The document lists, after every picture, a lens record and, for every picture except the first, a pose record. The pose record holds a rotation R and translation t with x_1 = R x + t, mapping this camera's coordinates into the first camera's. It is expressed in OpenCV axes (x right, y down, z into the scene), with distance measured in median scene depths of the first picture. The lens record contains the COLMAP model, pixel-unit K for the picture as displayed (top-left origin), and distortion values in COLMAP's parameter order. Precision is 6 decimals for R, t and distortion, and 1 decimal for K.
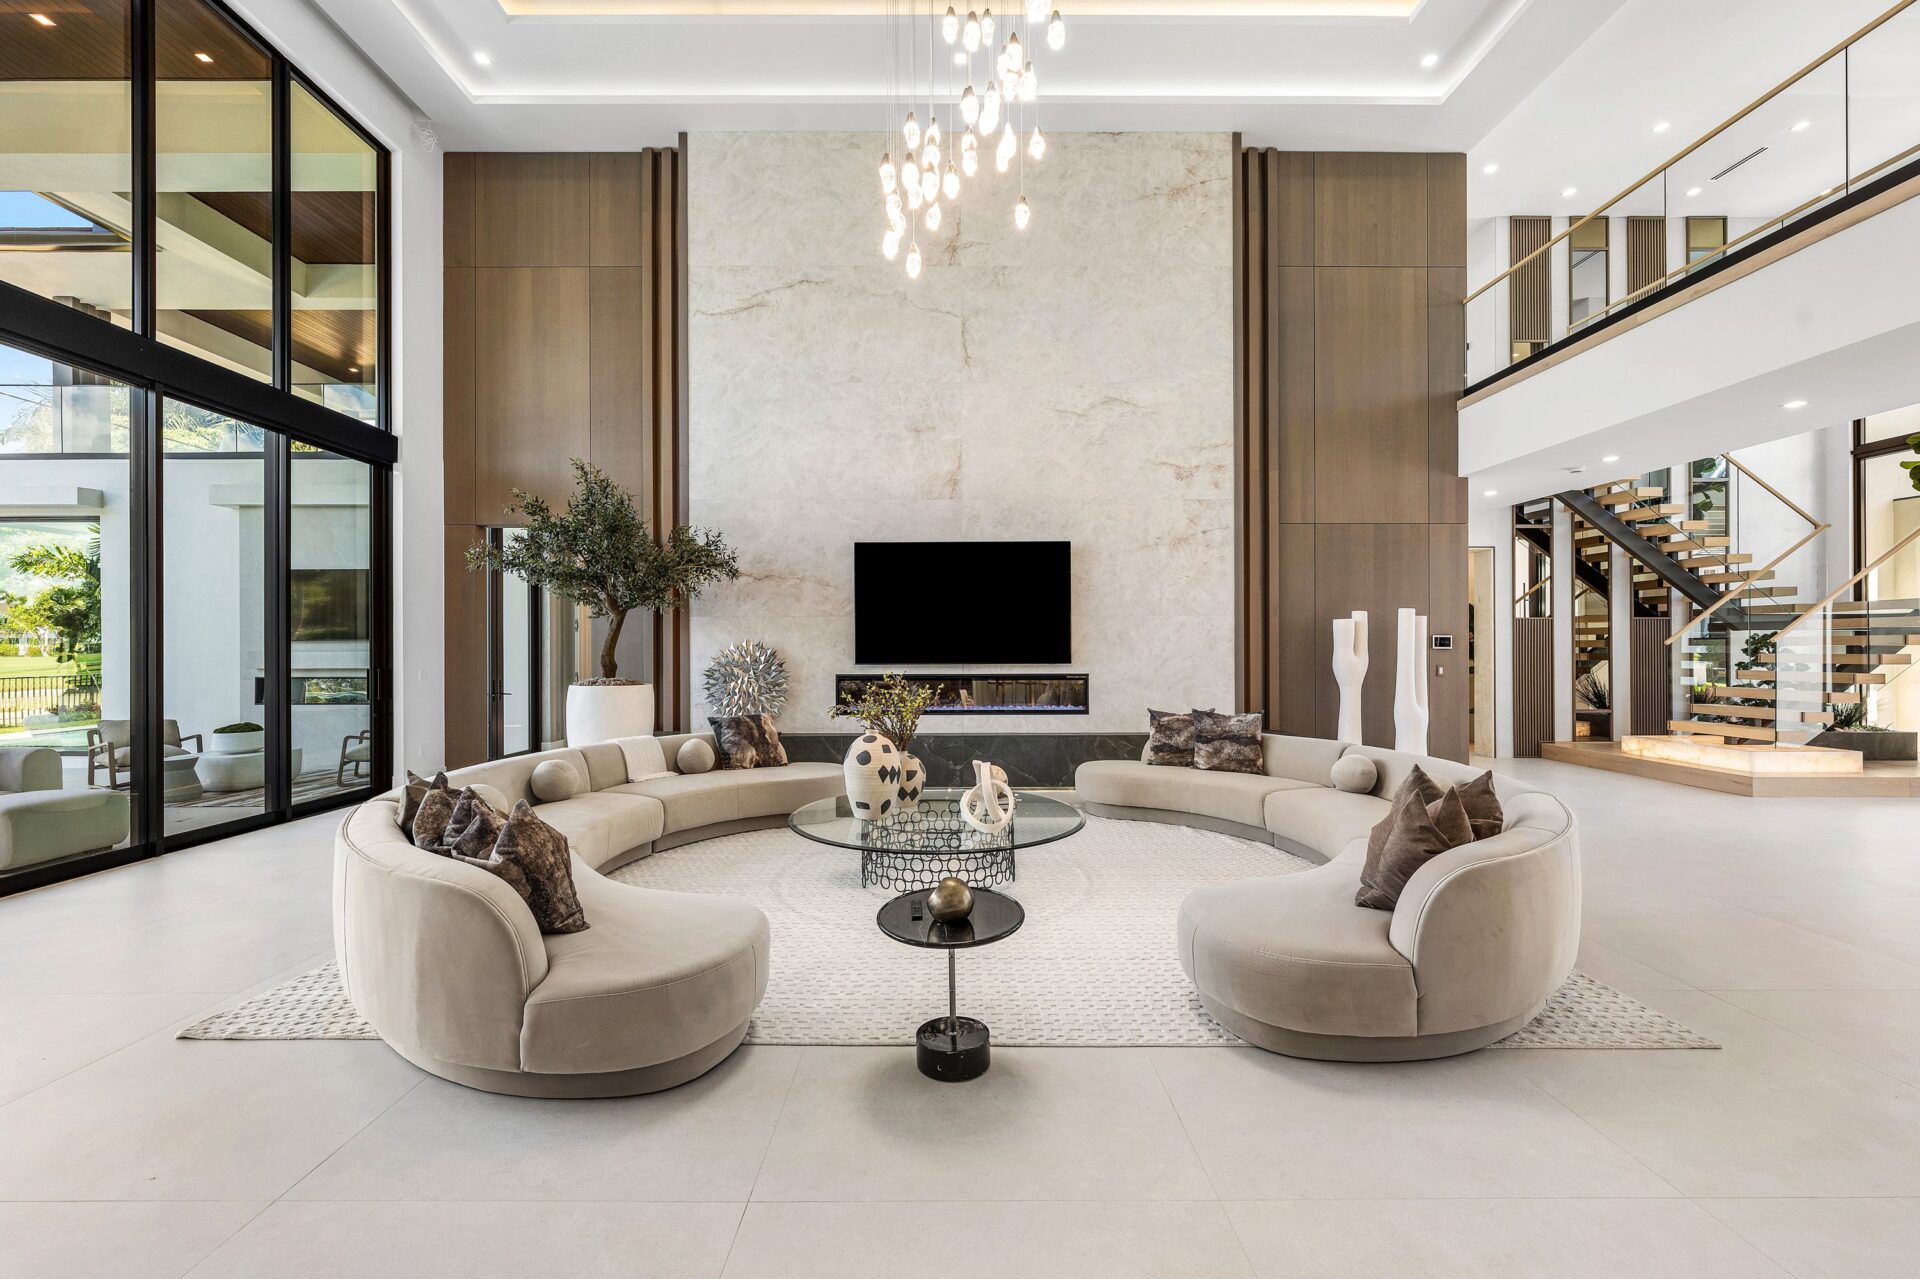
lens RADIAL K [[836.3, 0, 959.1], [0, 836.3, 648.0], [0, 0, 1]] dist [-0.002452, 0.000649]
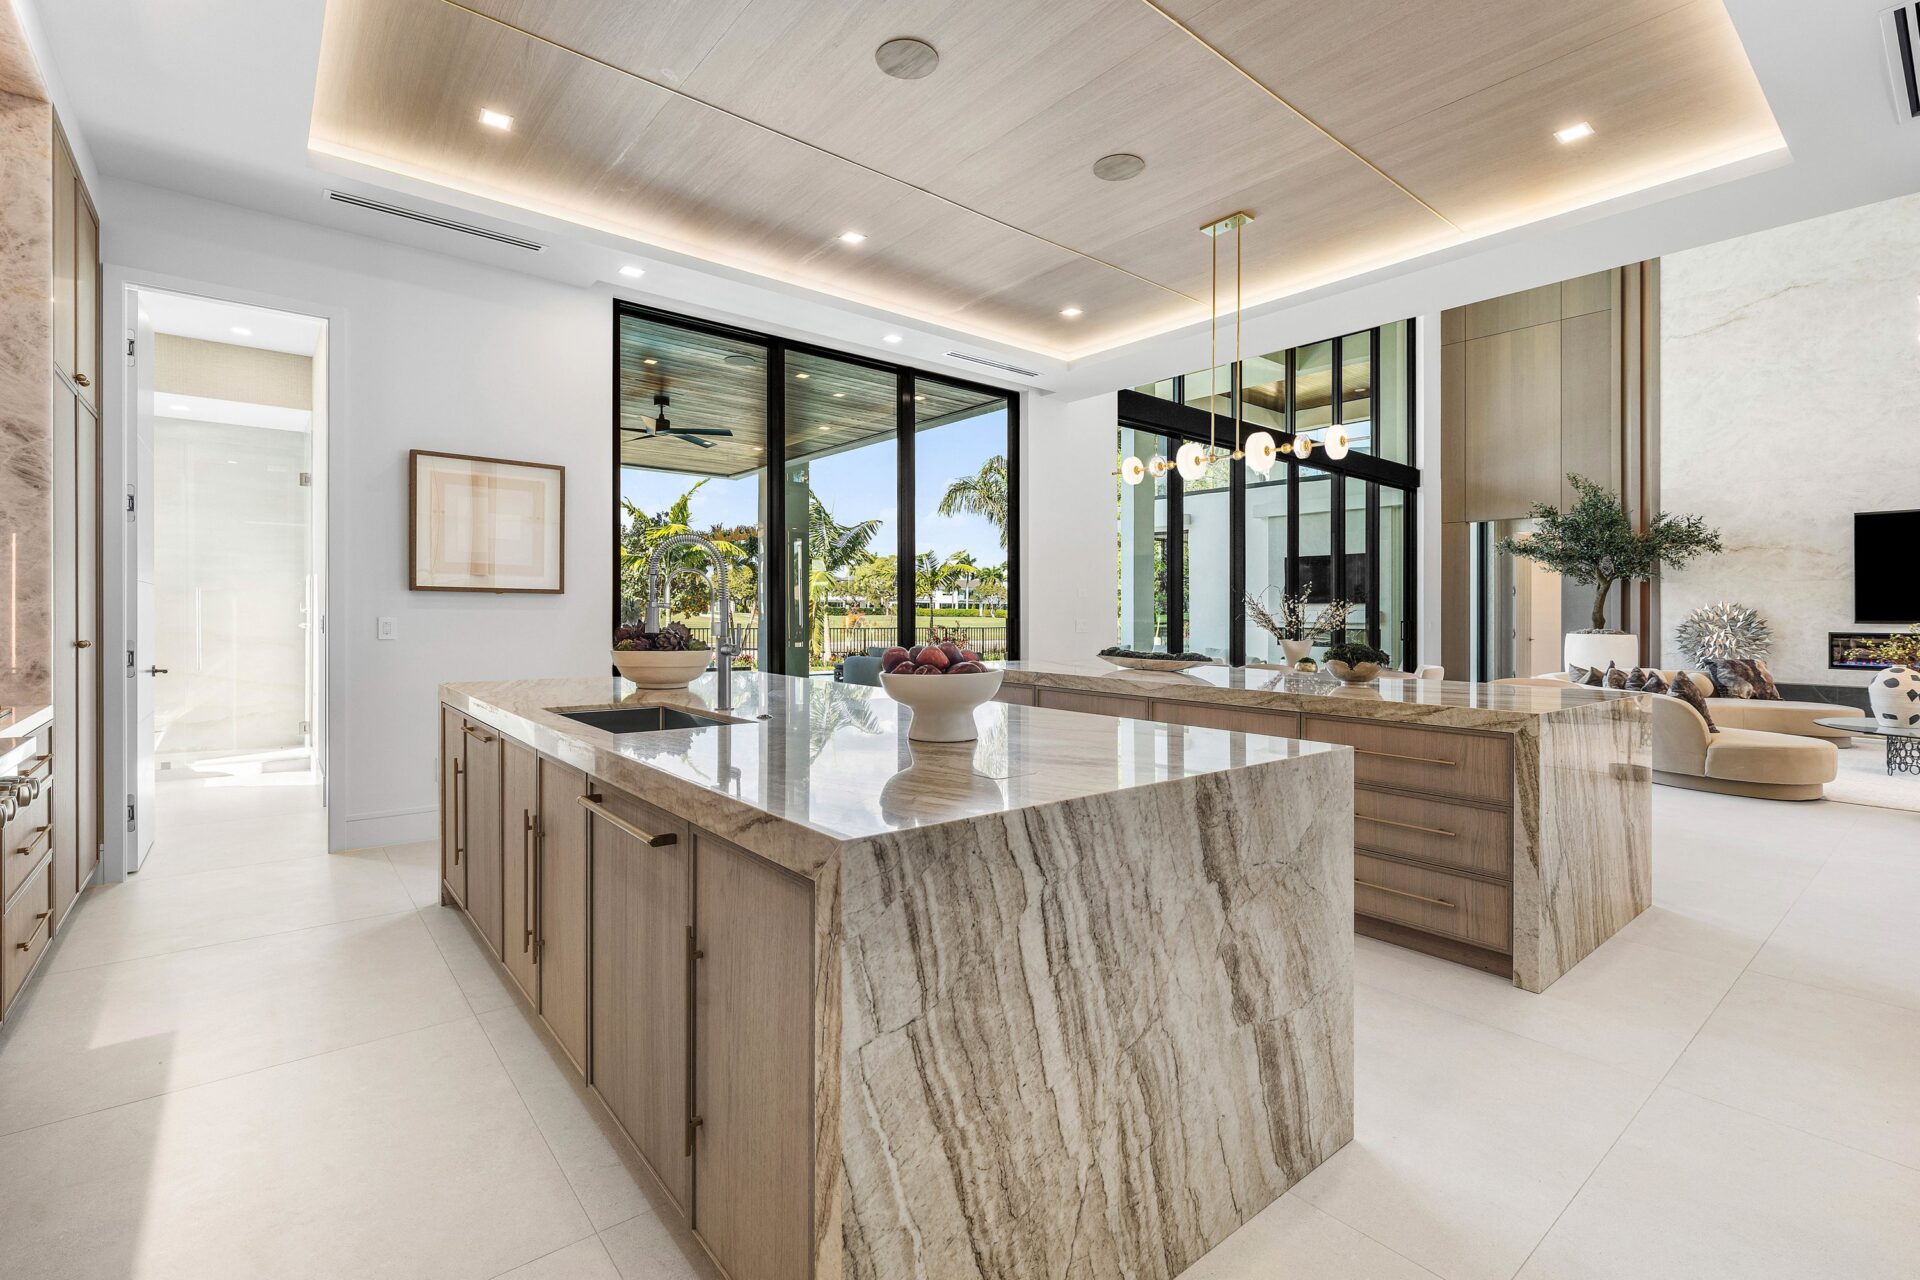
lens RADIAL K [[836.3, 0, 955.2], [0, 836.3, 610.9], [0, 0, 1]] dist [-0.002452, 0.000649]
pose [[0.616041, 0.005665, -0.787694, 0.012315], [-0.007375, 0.999972, 0.001424, 0.010084], [0.787679, 0.004932, 0.616066, -0.609835]]
